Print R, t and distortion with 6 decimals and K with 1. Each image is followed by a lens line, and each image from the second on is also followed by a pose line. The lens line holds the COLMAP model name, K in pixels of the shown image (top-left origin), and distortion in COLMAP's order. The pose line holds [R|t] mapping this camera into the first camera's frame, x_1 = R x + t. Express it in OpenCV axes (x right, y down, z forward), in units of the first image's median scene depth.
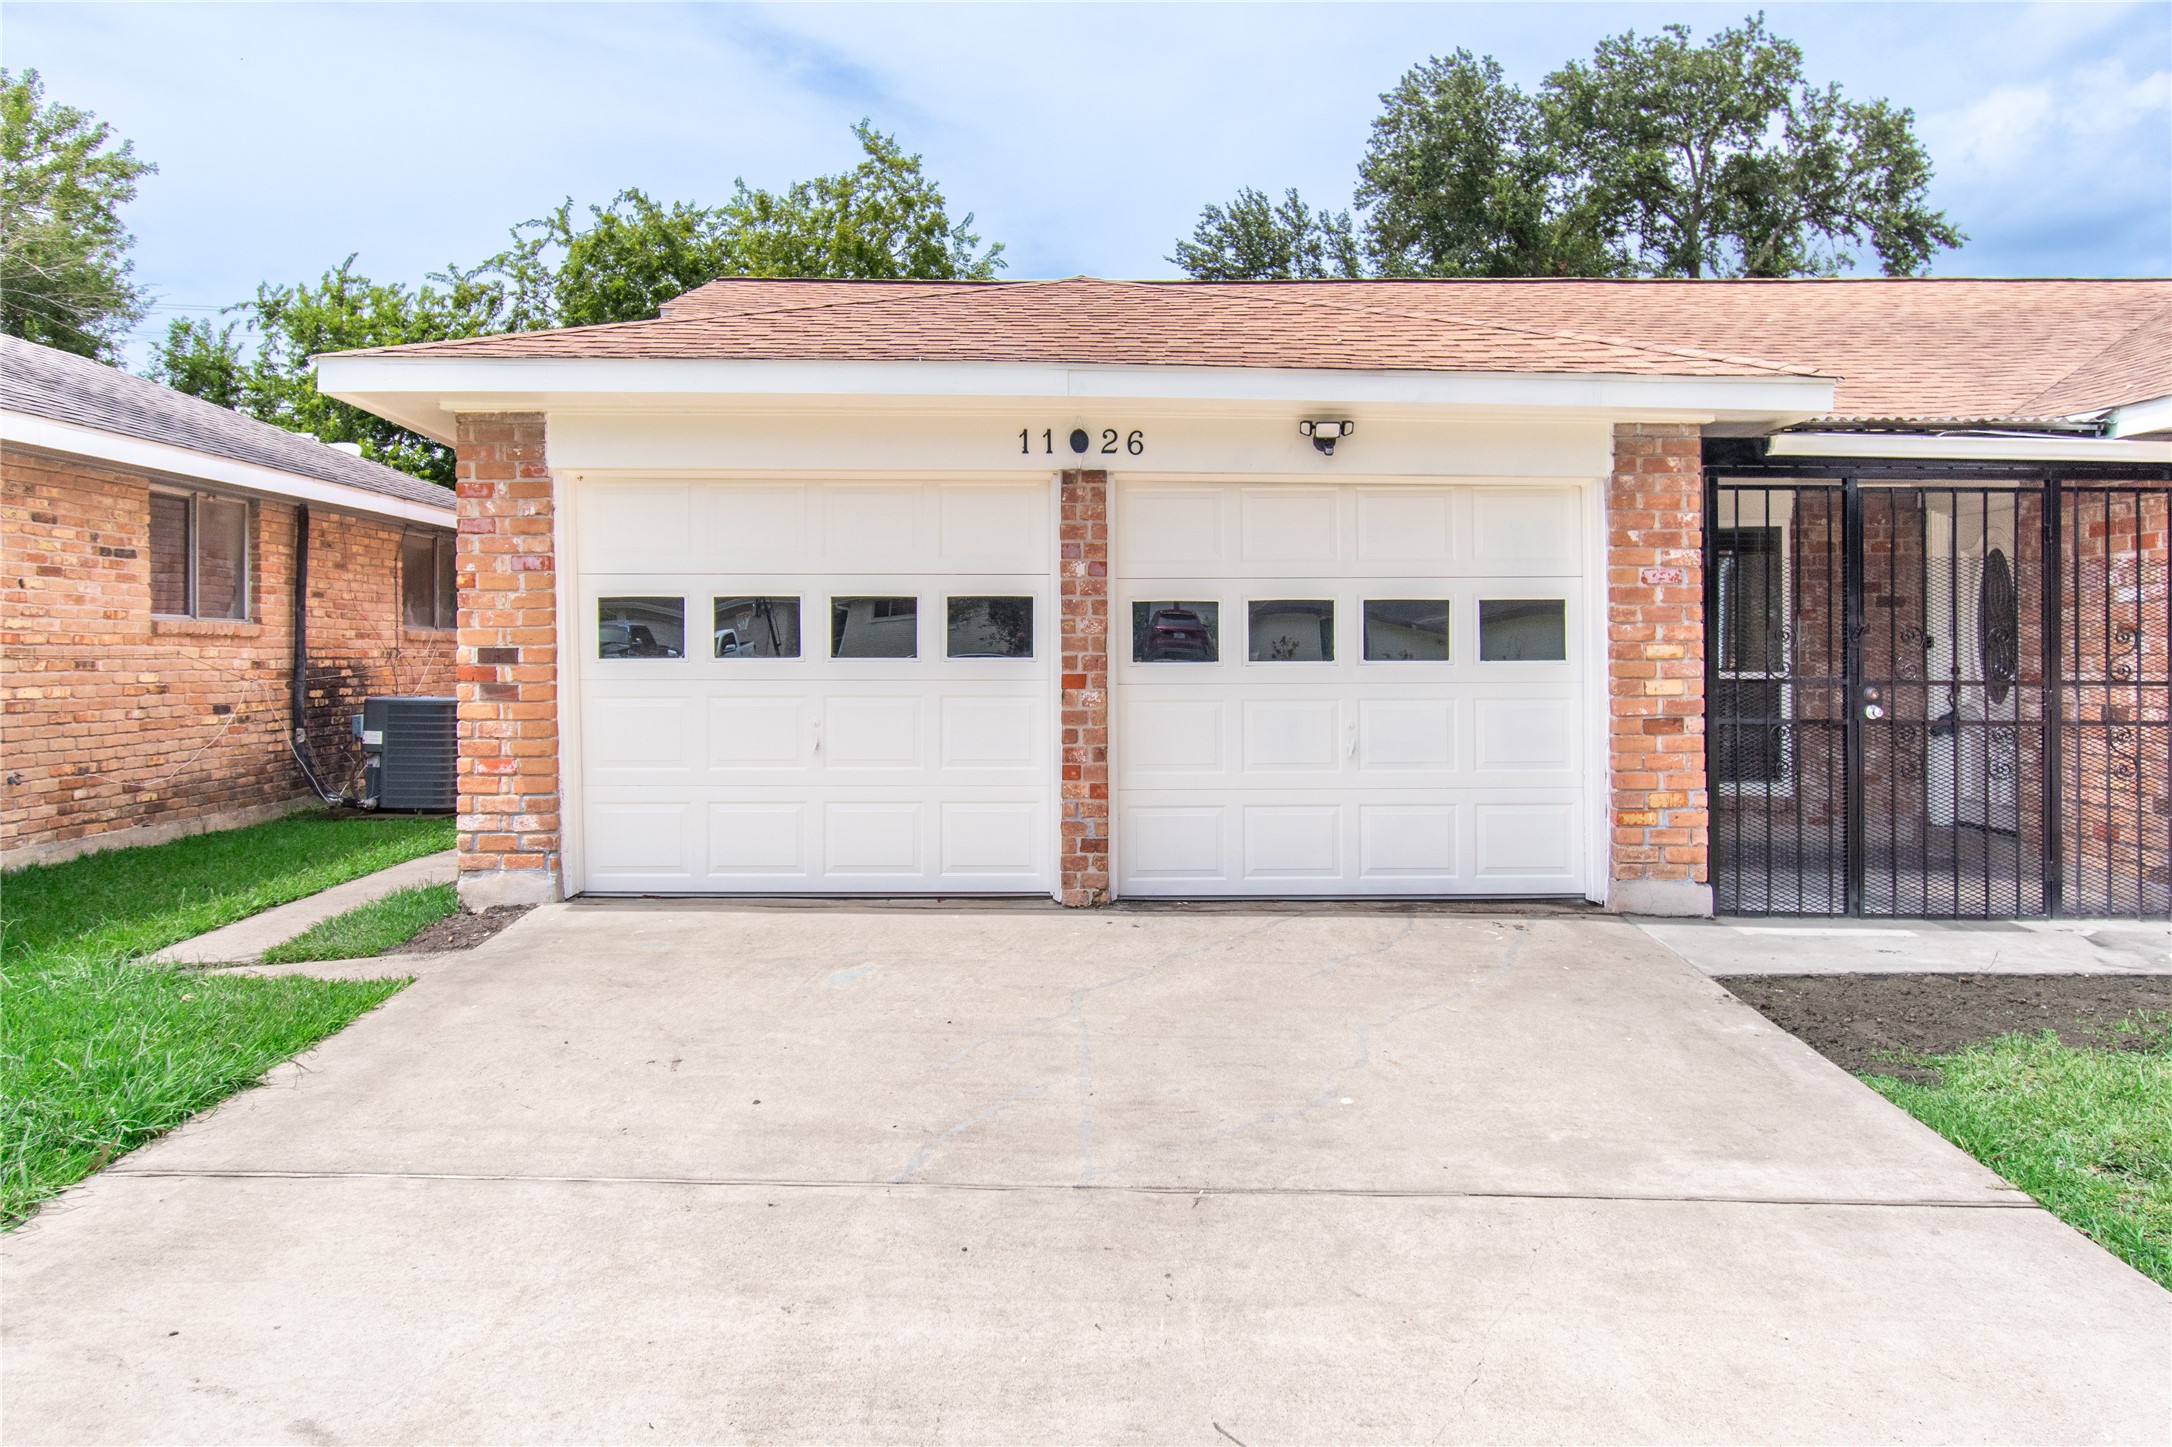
lens RADIAL K [[1305.6, 0, 1094.5], [0, 1305.6, 703.7], [0, 0, 1]] dist [-0.007416, 0.006278]
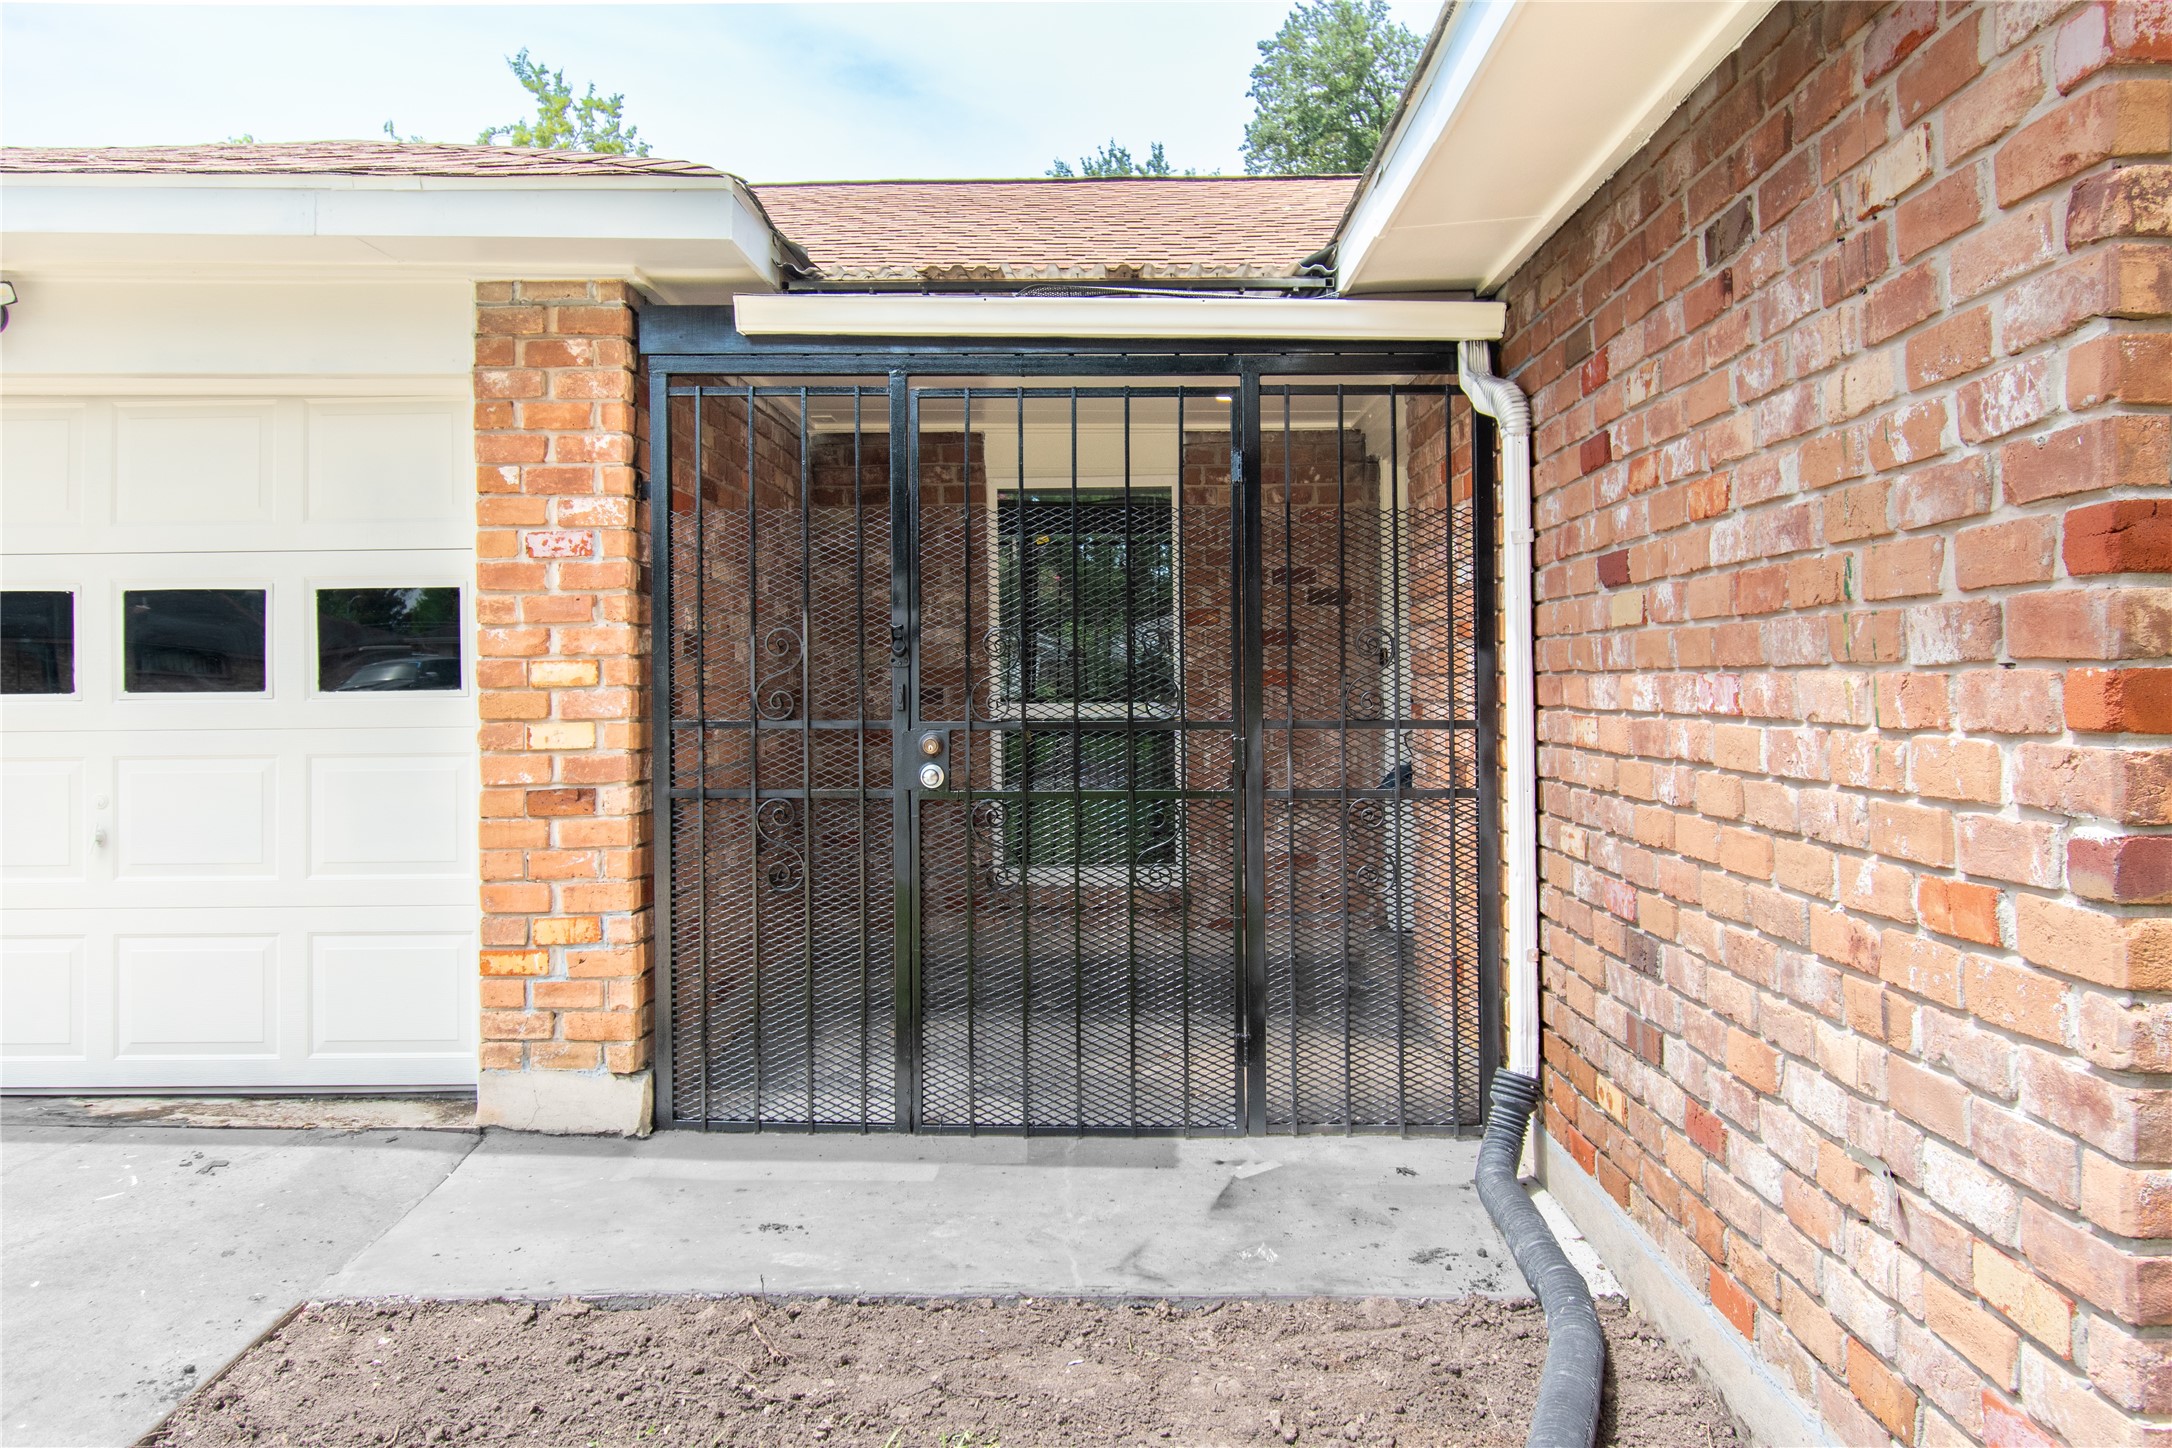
lens RADIAL K [[1382.5, 0, 1087.8], [0, 1382.5, 721.7], [0, 0, 1]] dist [0.006948, -0.002306]
pose [[0.999822, -0.006491, -0.017726, 0.674281], [0.006370, 0.999956, -0.006829, -0.013136], [0.017770, 0.006715, 0.999820, 0.385202]]
